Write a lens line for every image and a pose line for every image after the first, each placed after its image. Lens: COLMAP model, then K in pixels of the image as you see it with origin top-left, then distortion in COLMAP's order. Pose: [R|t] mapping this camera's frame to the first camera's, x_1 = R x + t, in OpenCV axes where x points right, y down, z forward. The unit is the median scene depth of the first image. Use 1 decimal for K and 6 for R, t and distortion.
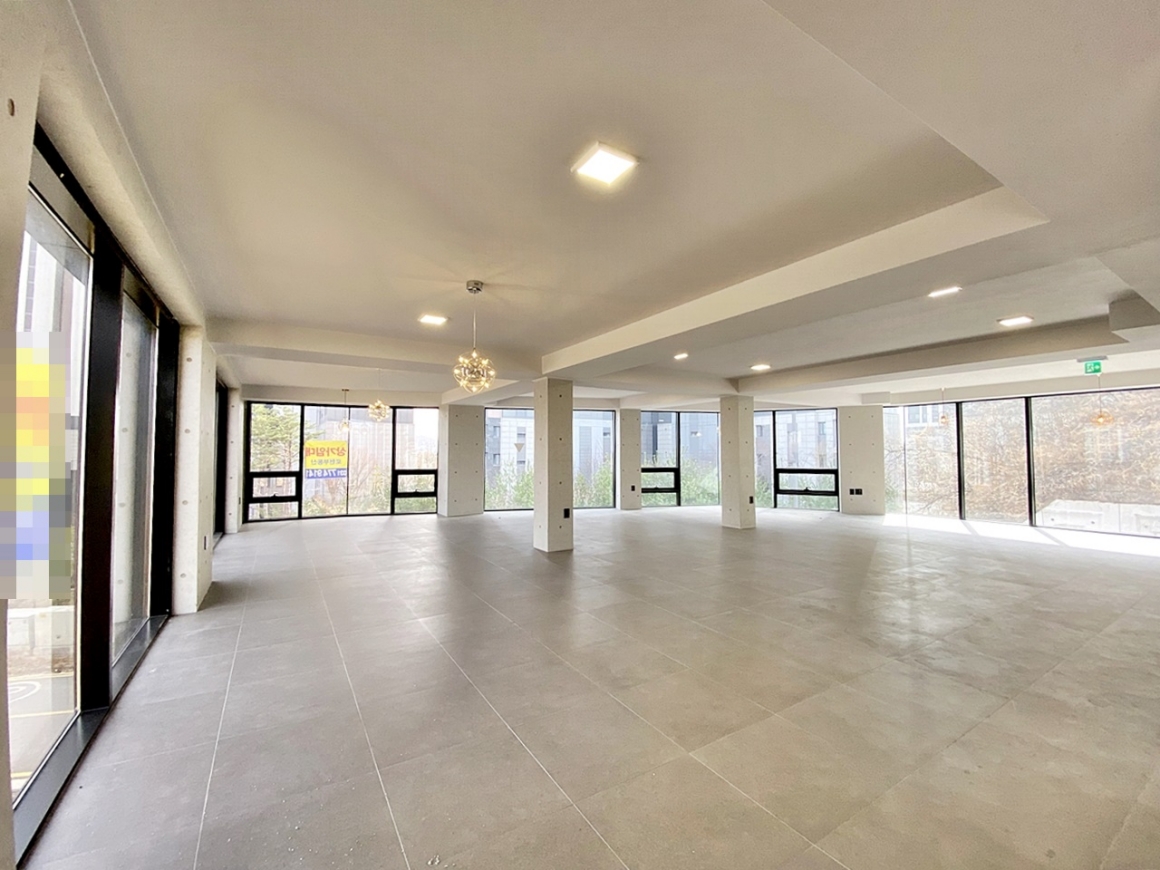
lens RADIAL K [[475.3, 0, 580.0], [0, 475.3, 435.0], [0, 0, 1]] dist [0.023250, -0.022474]
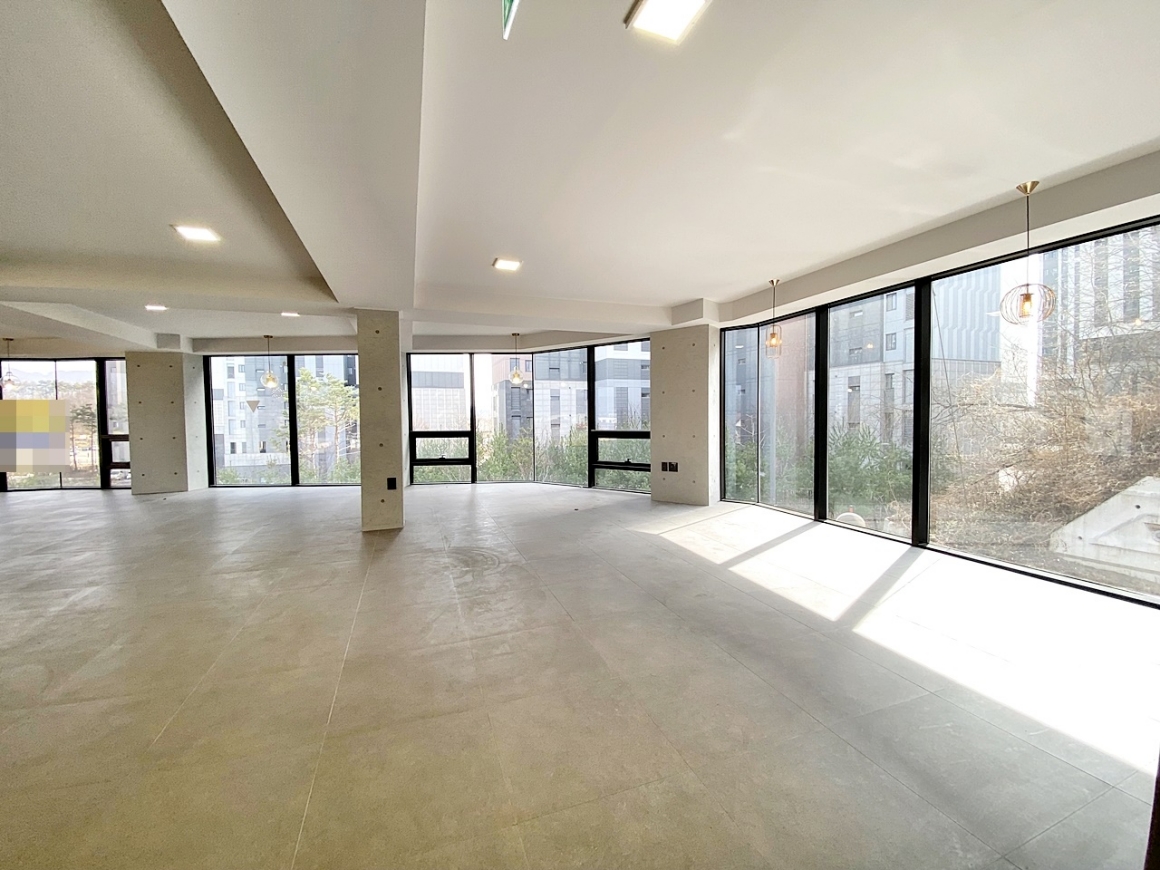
lens RADIAL K [[475.3, 0, 580.0], [0, 475.3, 435.0], [0, 0, 1]] dist [0.023250, -0.022474]
pose [[0.980744, -0.003992, -0.195255, 0.514048], [0.018806, 0.997075, 0.074075, 0.024489], [0.194388, -0.076320, 0.977951, 0.320346]]
